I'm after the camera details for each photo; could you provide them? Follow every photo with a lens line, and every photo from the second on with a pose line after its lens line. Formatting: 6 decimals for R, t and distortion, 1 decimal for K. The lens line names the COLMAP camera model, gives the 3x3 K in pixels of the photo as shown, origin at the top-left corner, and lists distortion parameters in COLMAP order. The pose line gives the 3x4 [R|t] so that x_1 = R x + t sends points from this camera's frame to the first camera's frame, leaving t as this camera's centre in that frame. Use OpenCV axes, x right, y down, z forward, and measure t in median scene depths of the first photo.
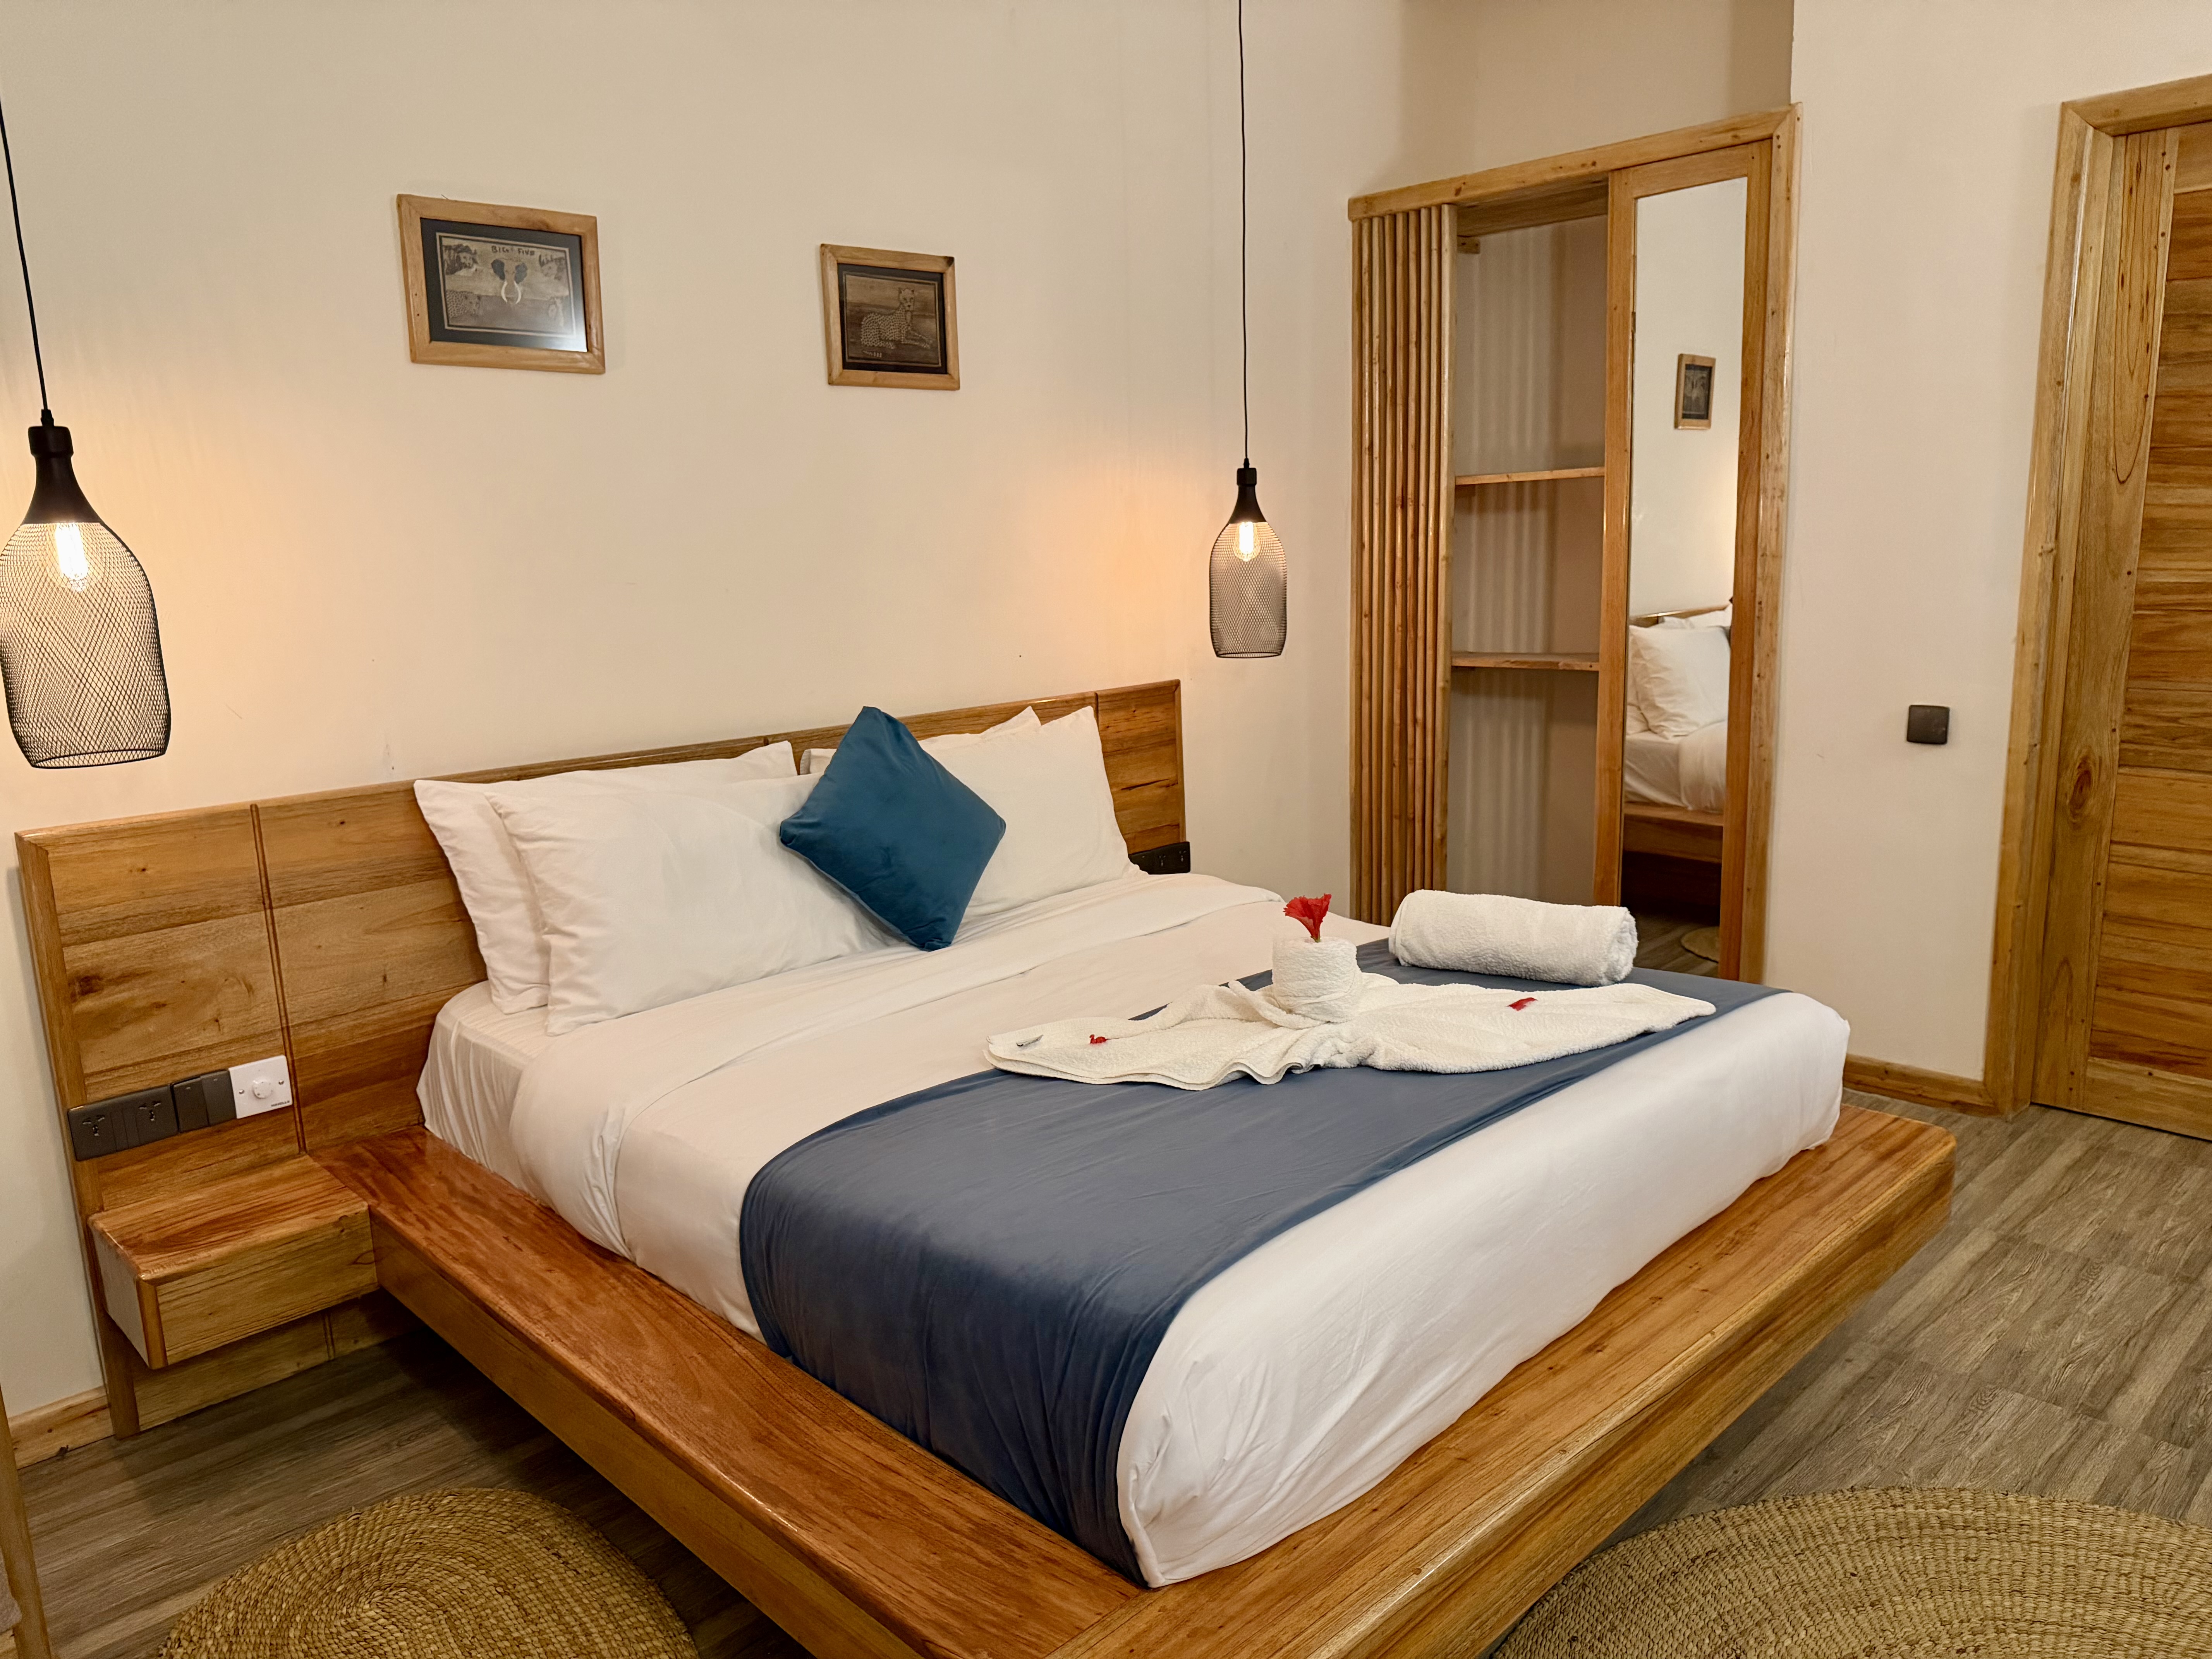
lens RADIAL K [[1559.9, 0, 1107.9], [0, 1559.9, 849.6], [0, 0, 1]] dist [0.091965, -0.142849]
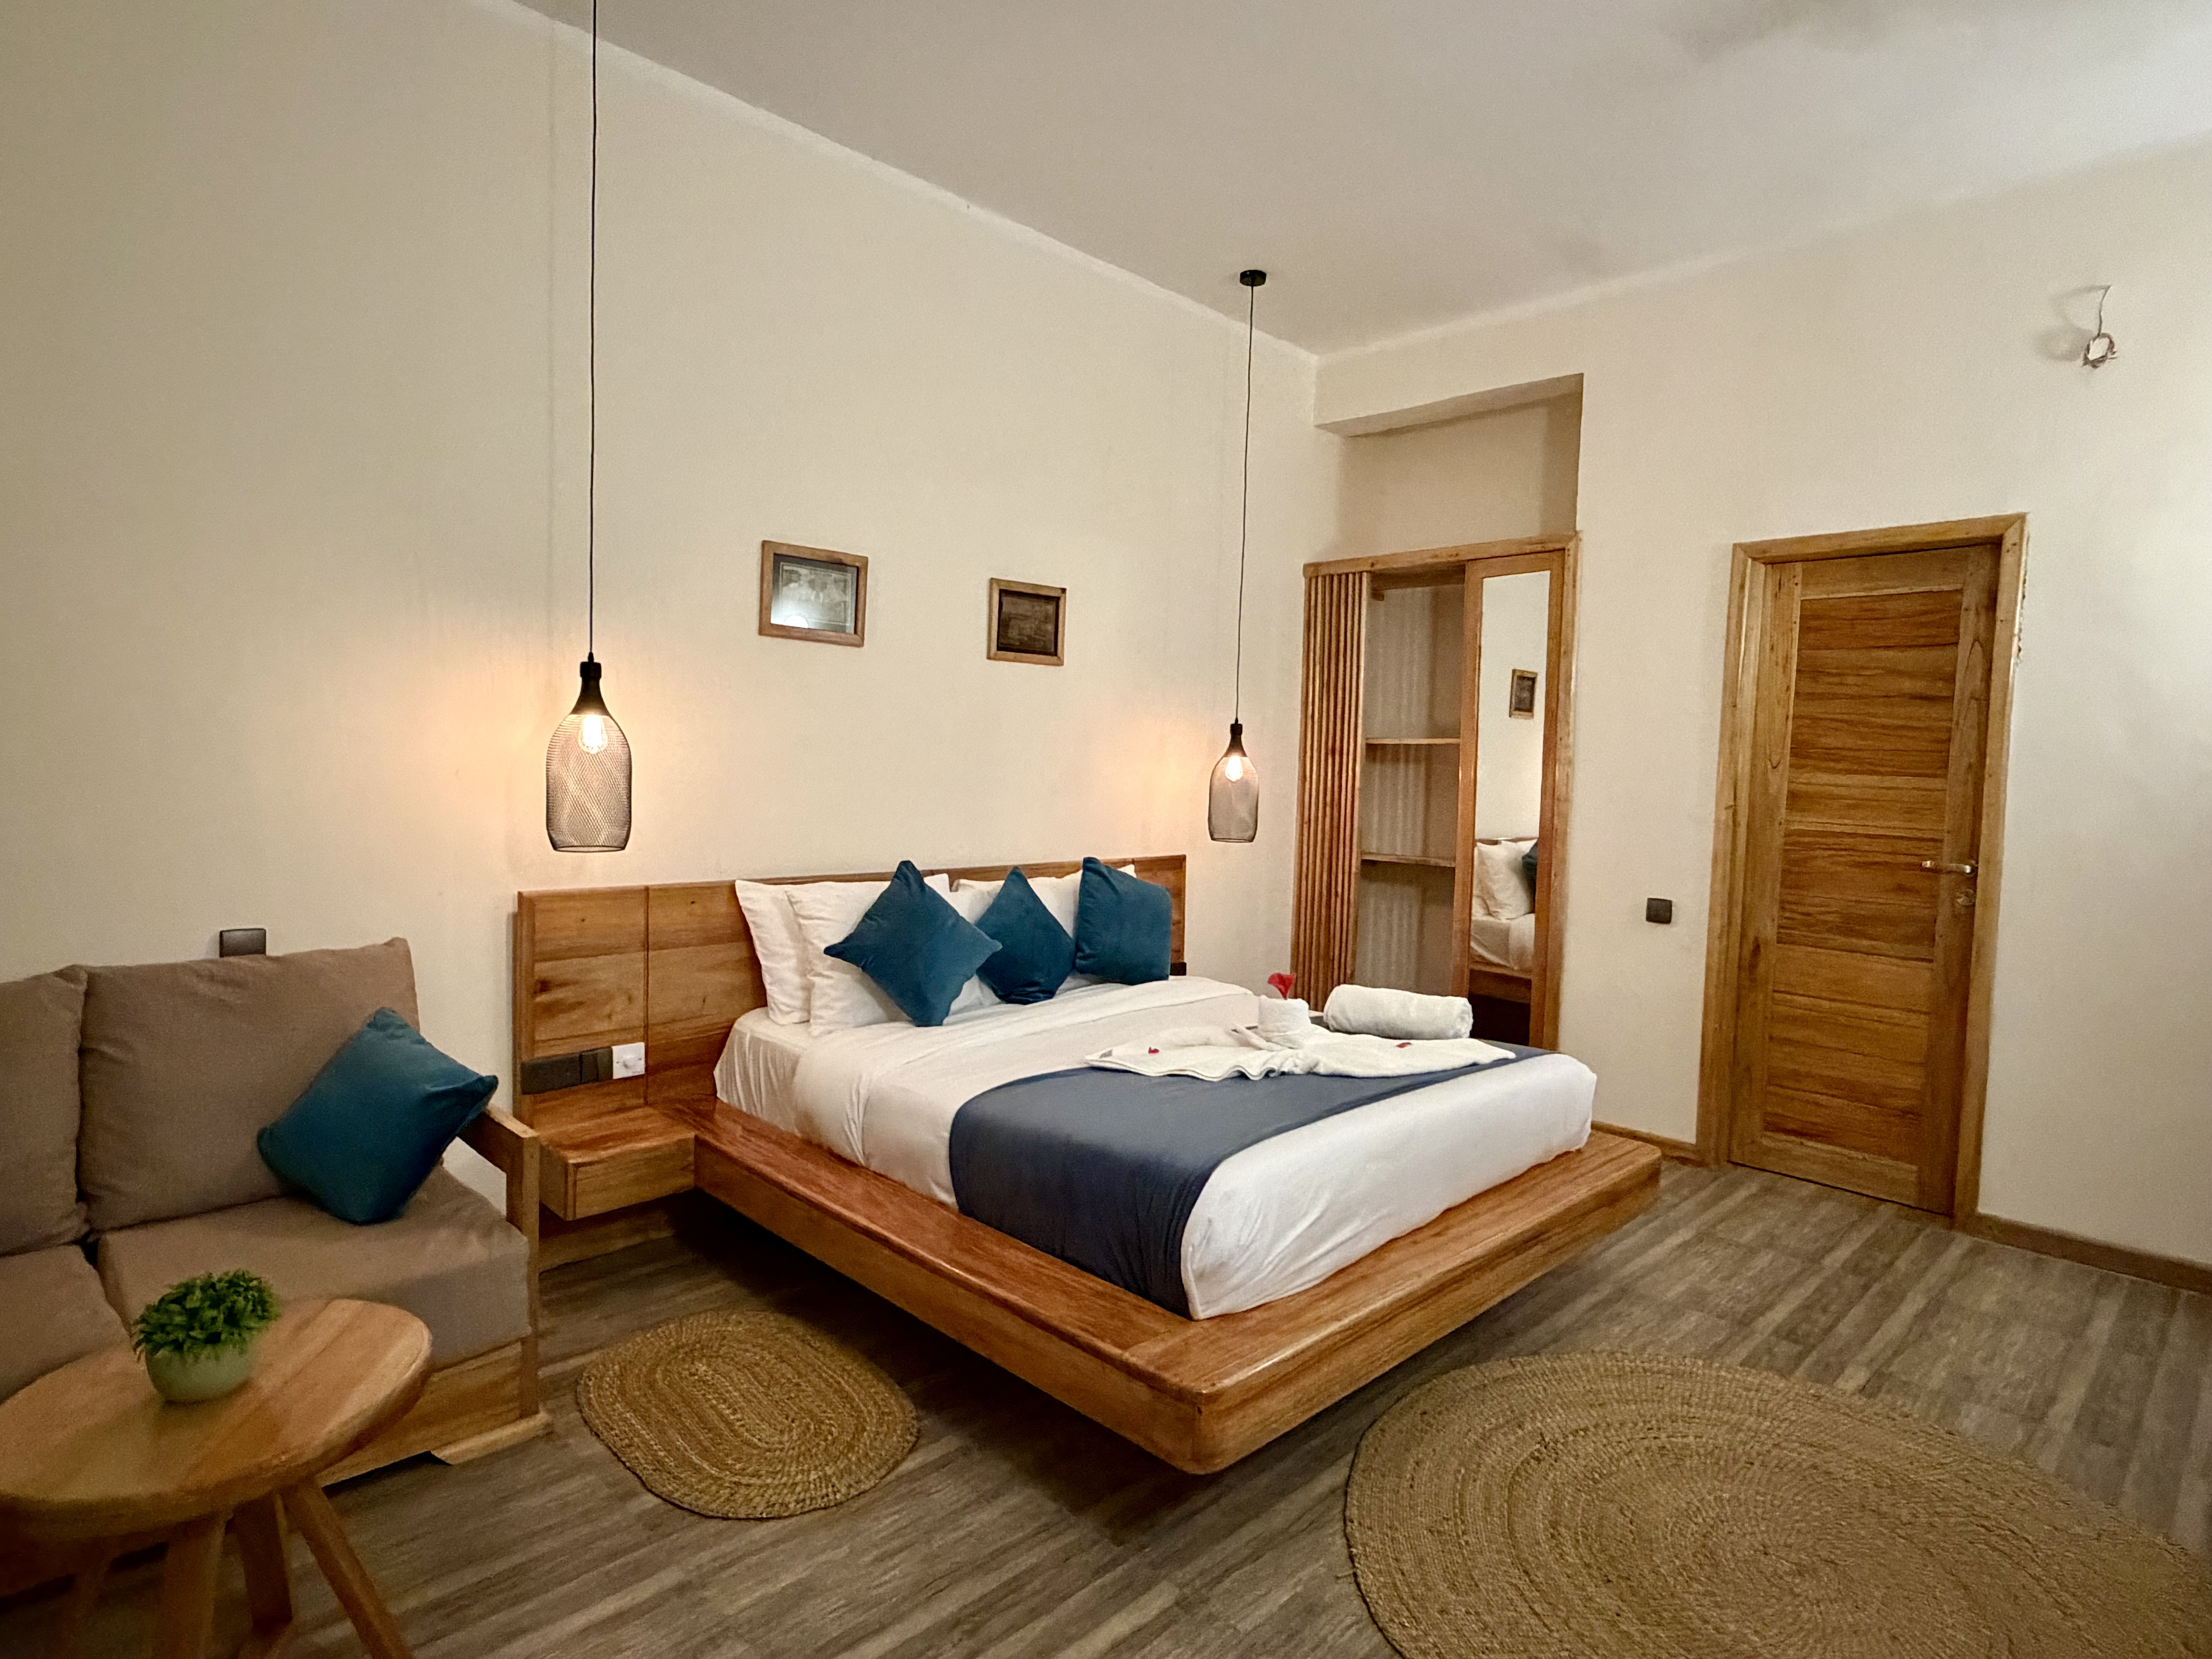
lens RADIAL K [[1211.0, 0, 1106.0], [0, 1211.0, 829.5], [0, 0, 1]] dist [-0.012773, -0.000503]
pose [[0.998062, 0.061251, 0.010969, -0.066825], [-0.059045, 0.987853, -0.143736, 0.059393], [-0.019640, 0.142810, 0.989555, -0.250005]]
